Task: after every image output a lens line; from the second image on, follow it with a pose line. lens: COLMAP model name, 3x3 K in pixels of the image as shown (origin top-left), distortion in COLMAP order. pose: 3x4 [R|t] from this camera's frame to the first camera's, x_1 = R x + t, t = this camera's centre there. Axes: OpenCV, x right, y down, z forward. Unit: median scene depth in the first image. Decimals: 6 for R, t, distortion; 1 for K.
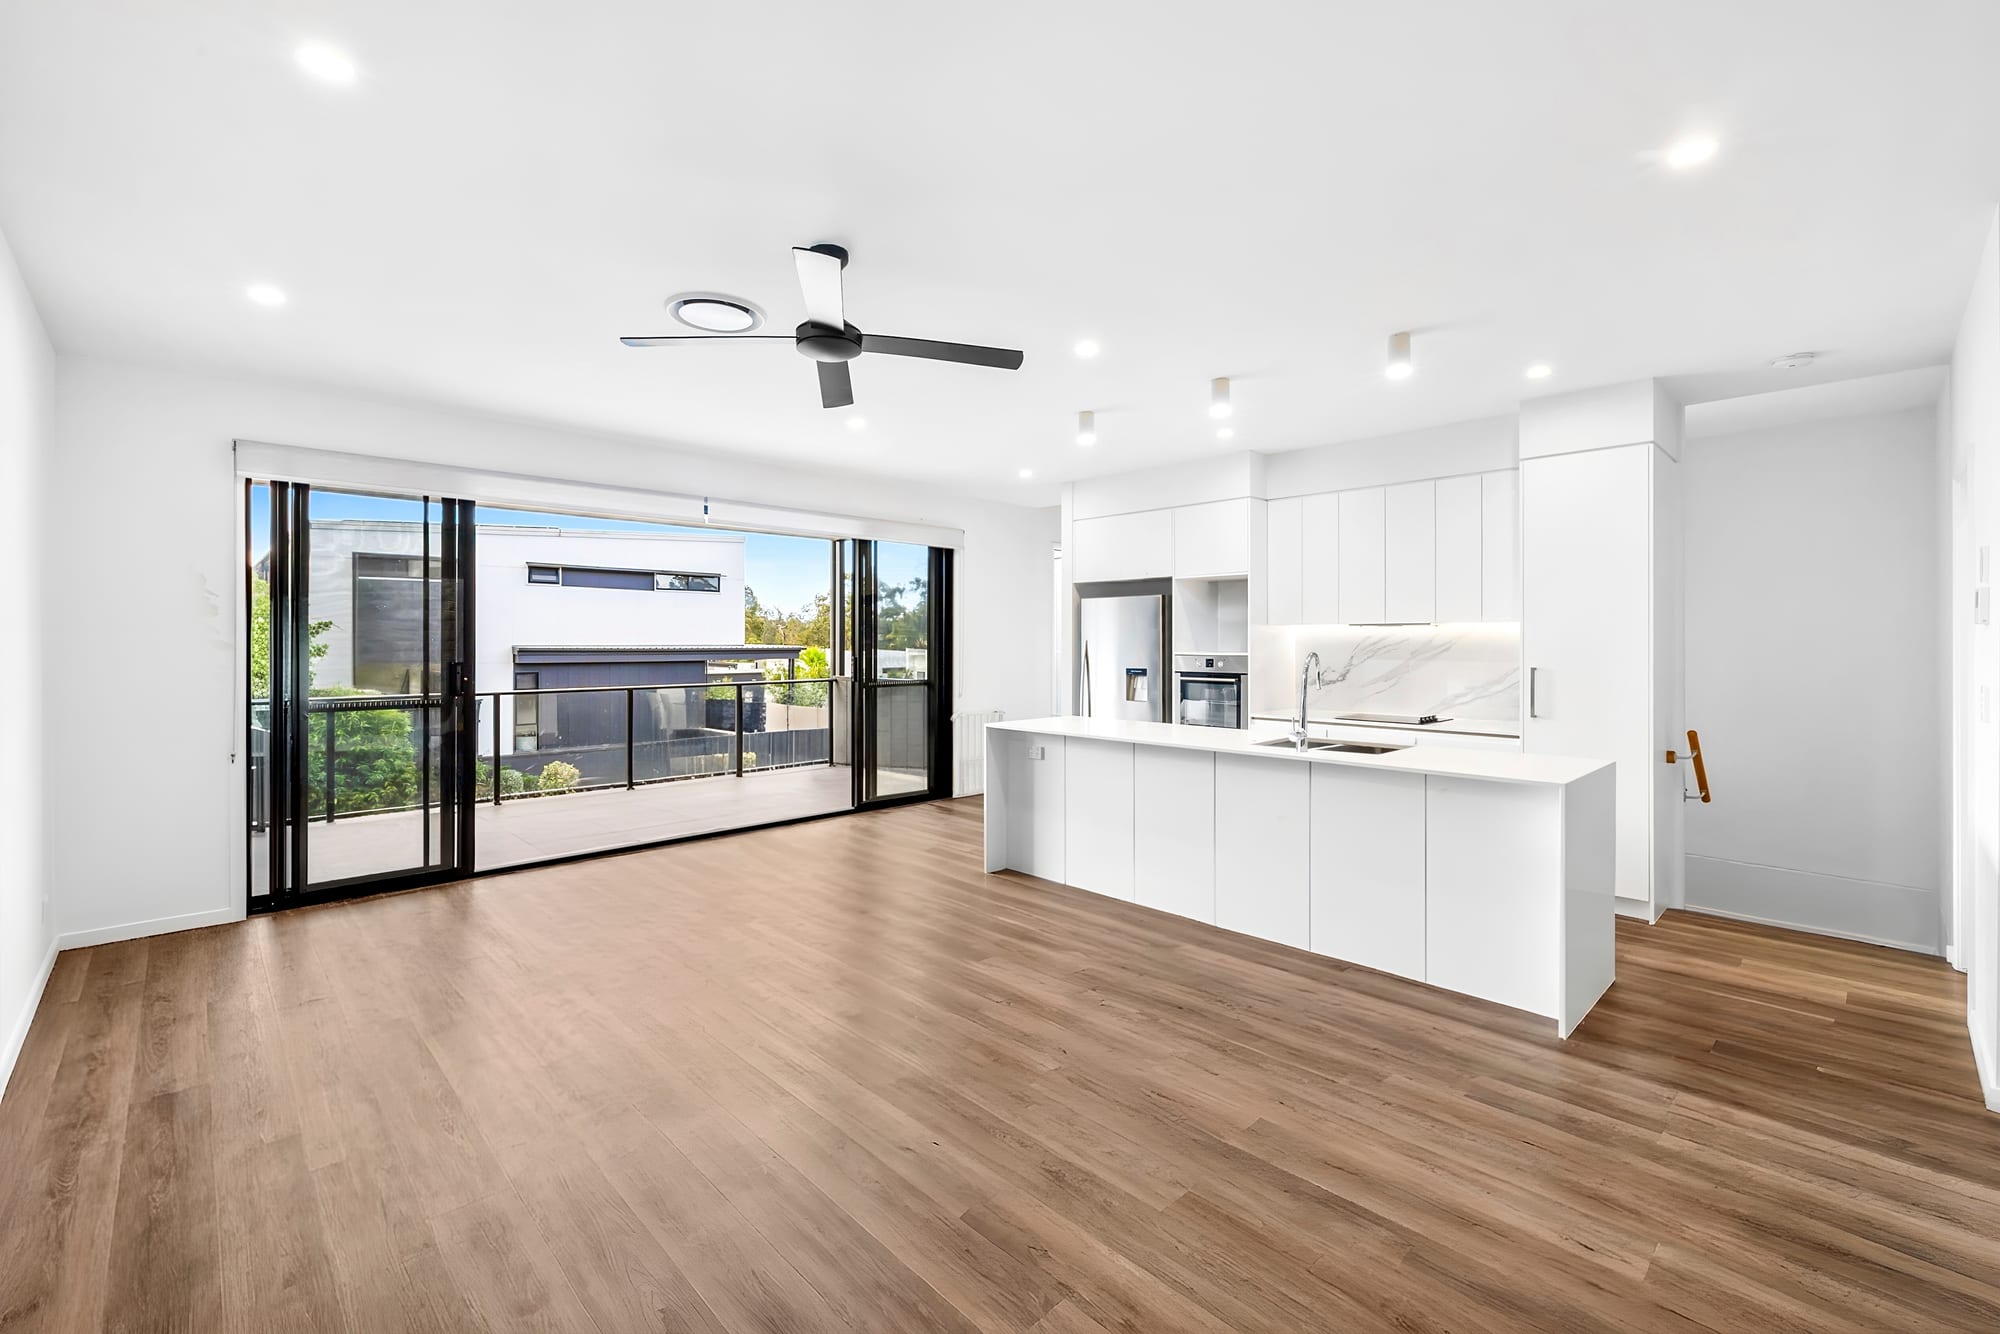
lens RADIAL K [[848.8, 0, 997.5], [0, 848.8, 653.3], [0, 0, 1]] dist [-0.002231, -0.000270]
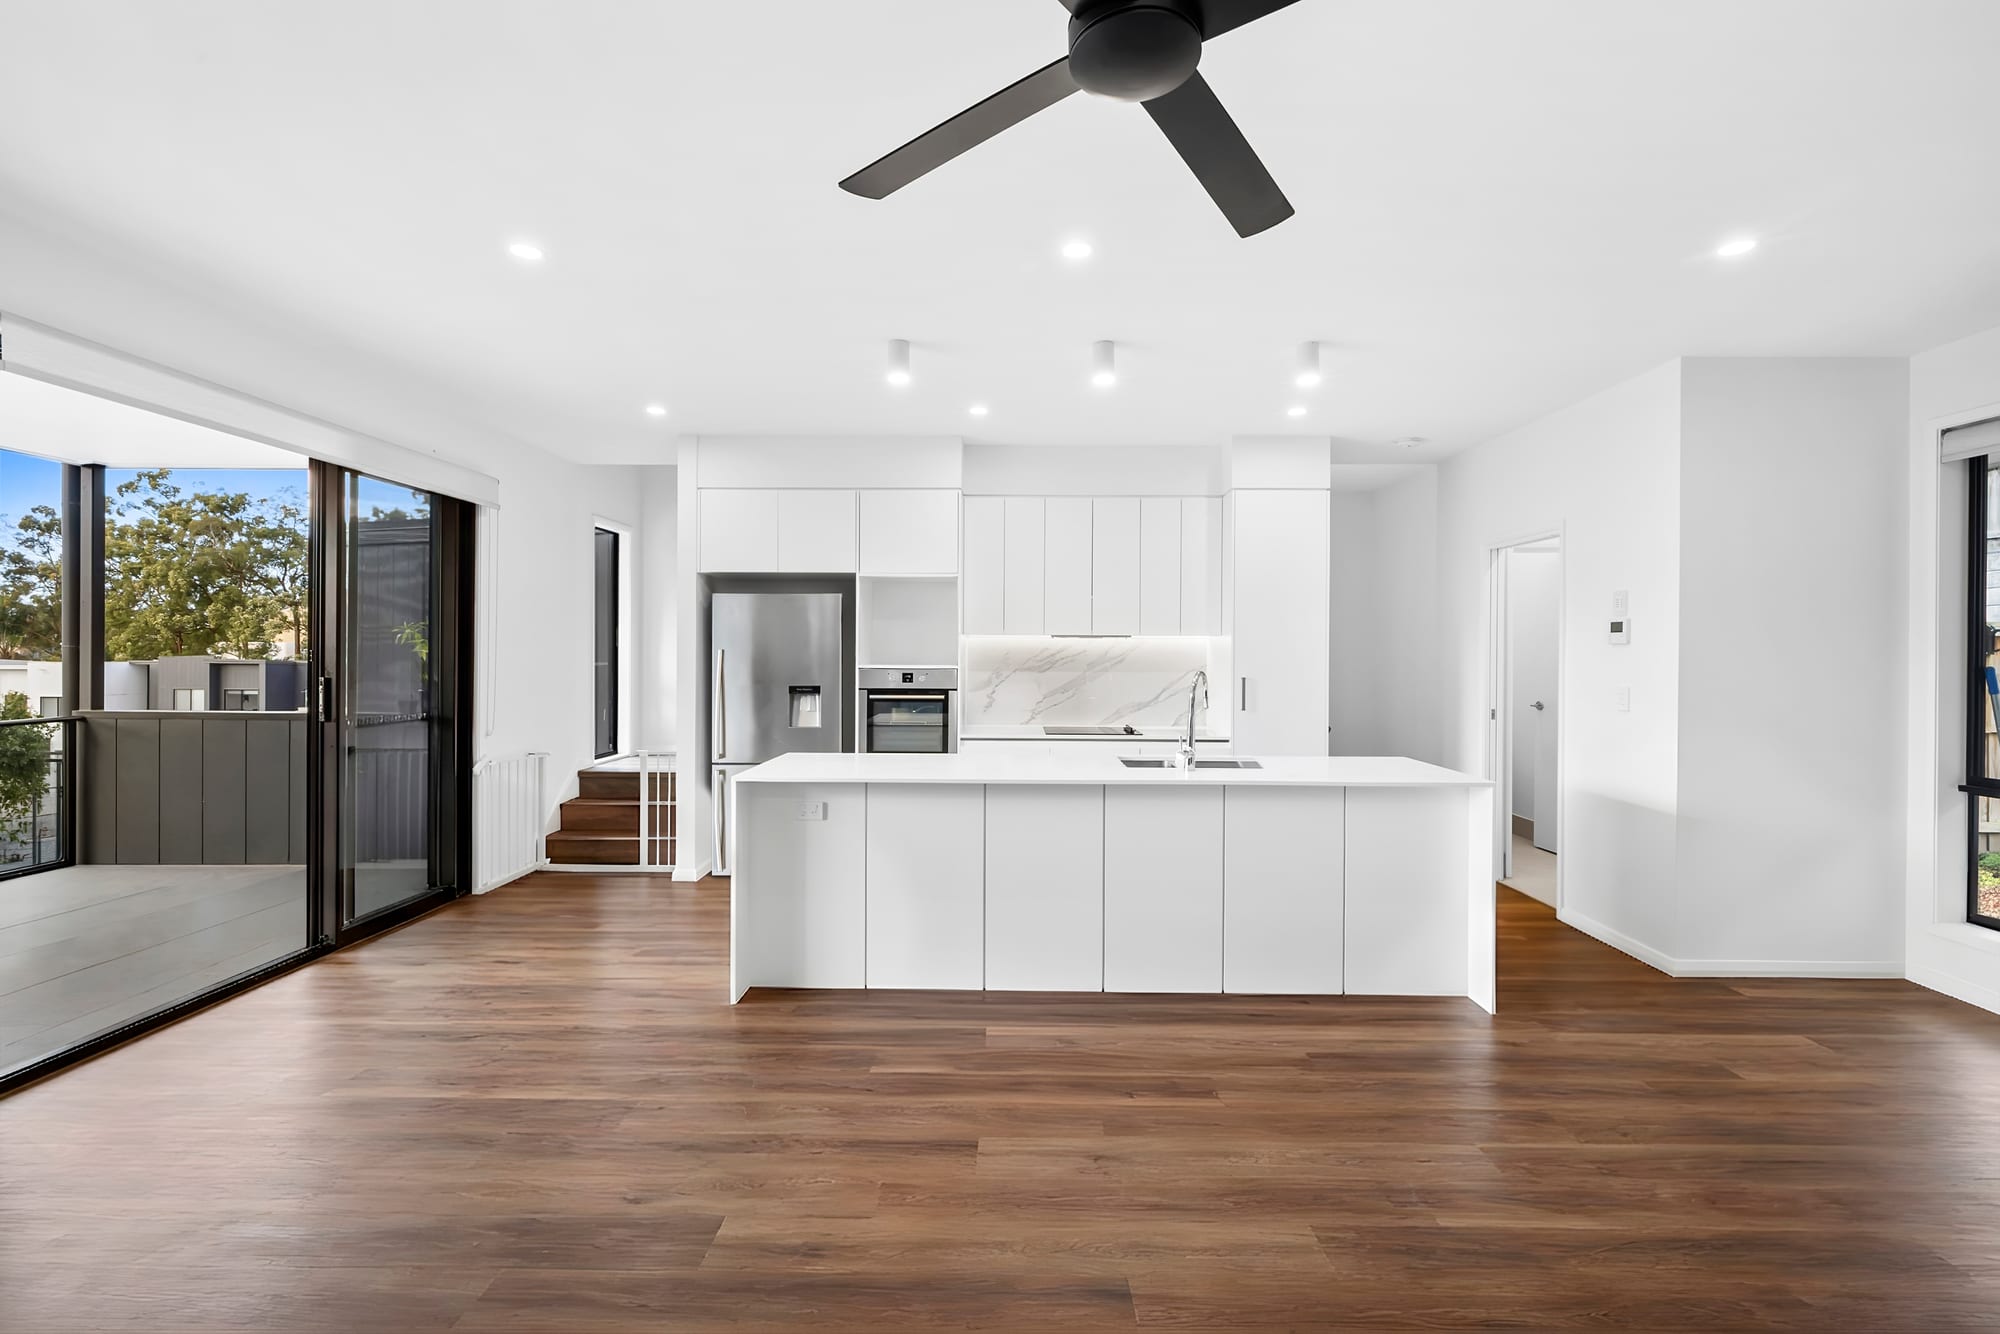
lens RADIAL K [[848.8, 0, 997.5], [0, 848.8, 653.3], [0, 0, 1]] dist [-0.002231, -0.000270]
pose [[0.705072, 0.005241, 0.709116, -0.293463], [0.005100, 0.999909, -0.012461, -0.001759], [-0.709117, 0.012402, 0.704981, 0.342379]]
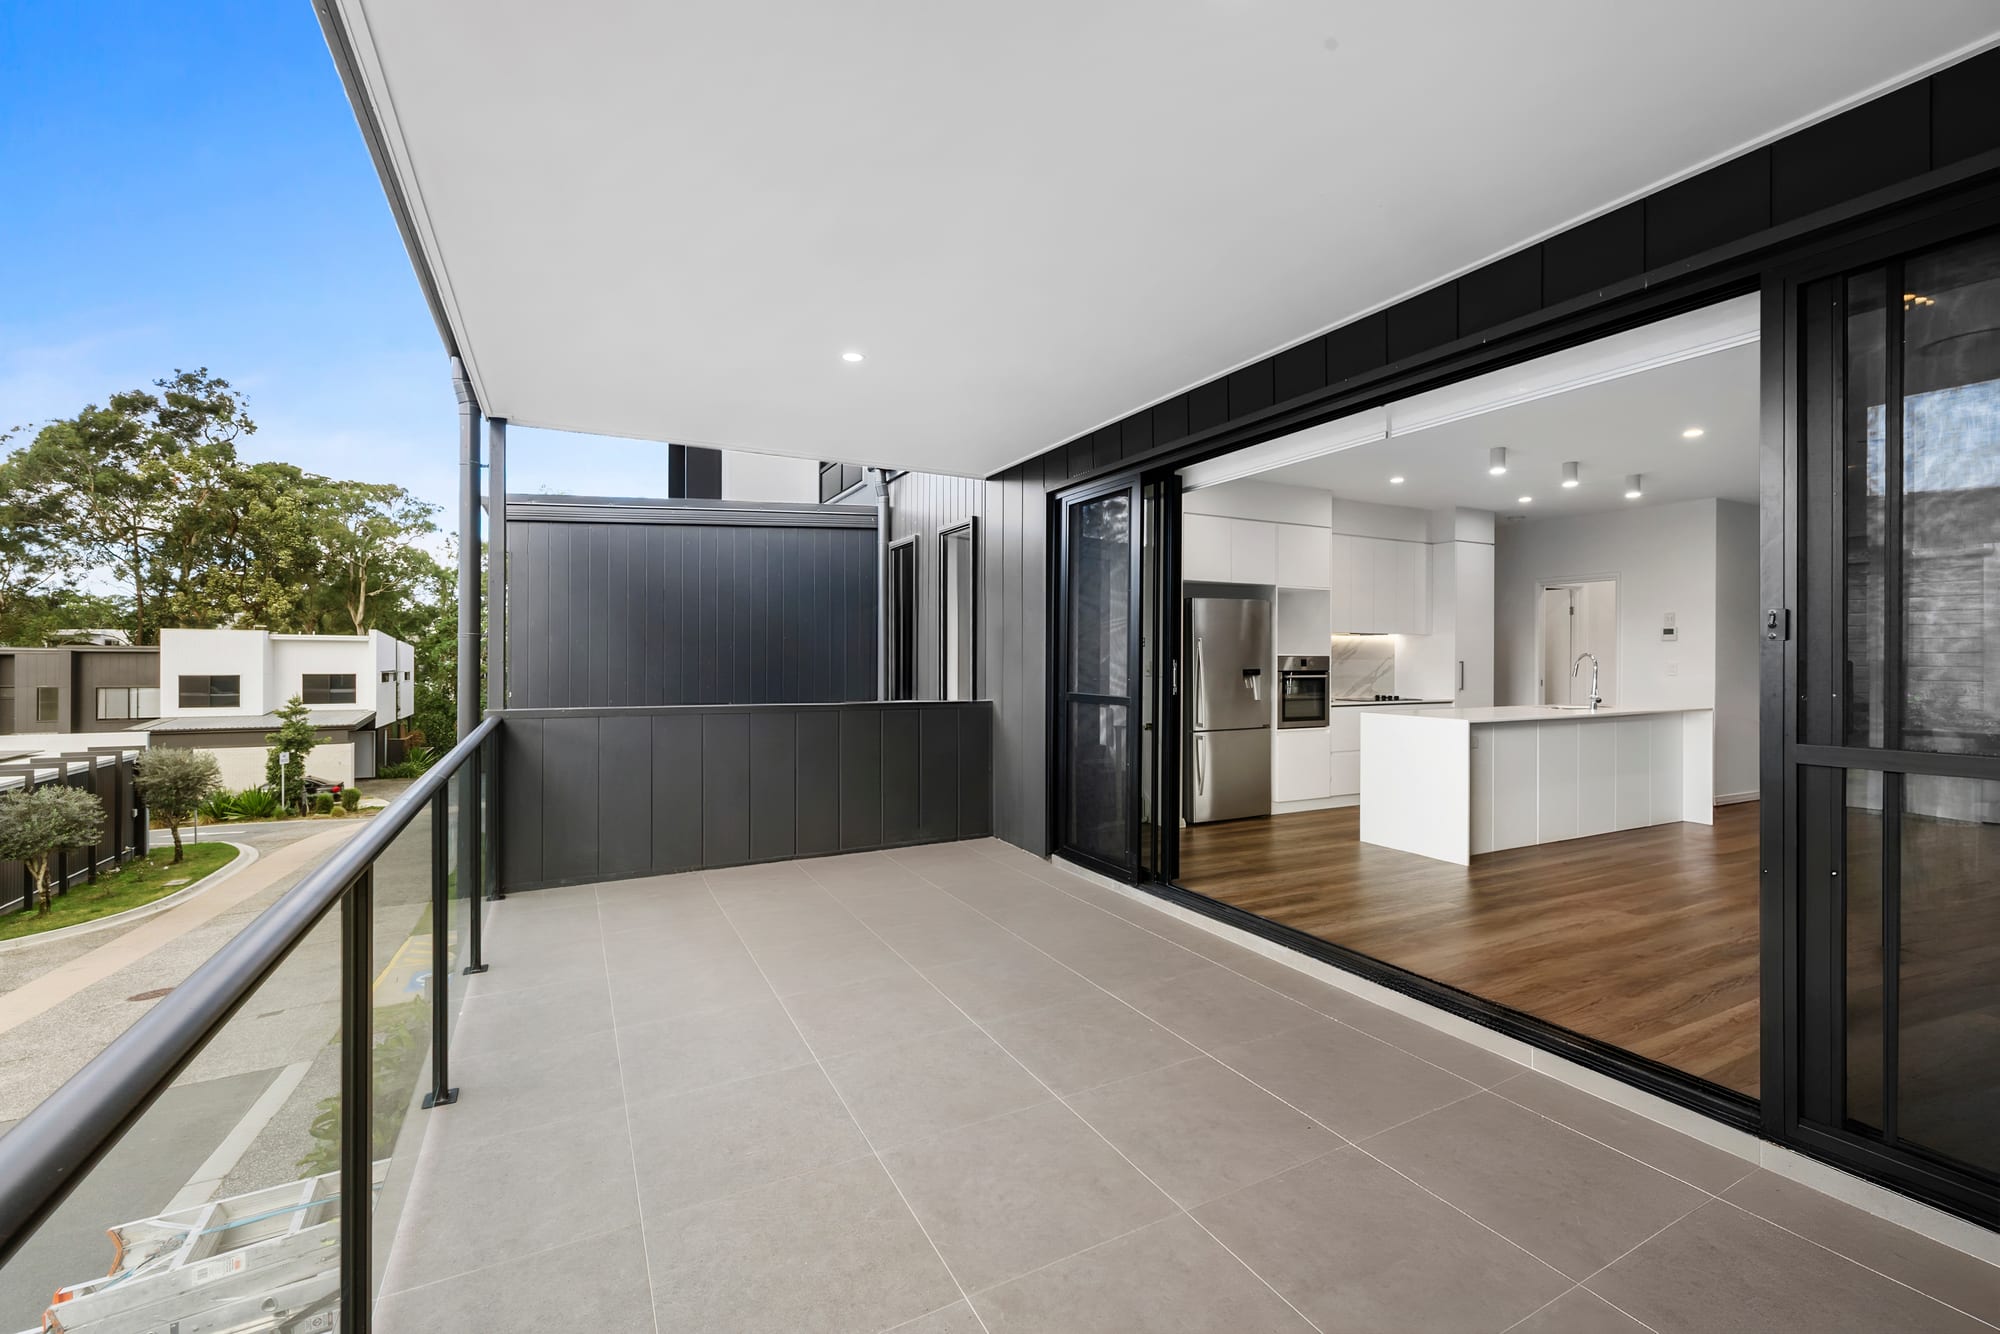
lens RADIAL K [[880.4, 0, 994.4], [0, 880.4, 661.9], [0, 0, 1]] dist [0.001354, 0.000127]
pose [[0.309363, -0.002624, 0.950941, -1.059871], [0.007349, 0.999973, 0.000368, 0.006809], [-0.950916, 0.006875, 0.309373, 1.048526]]
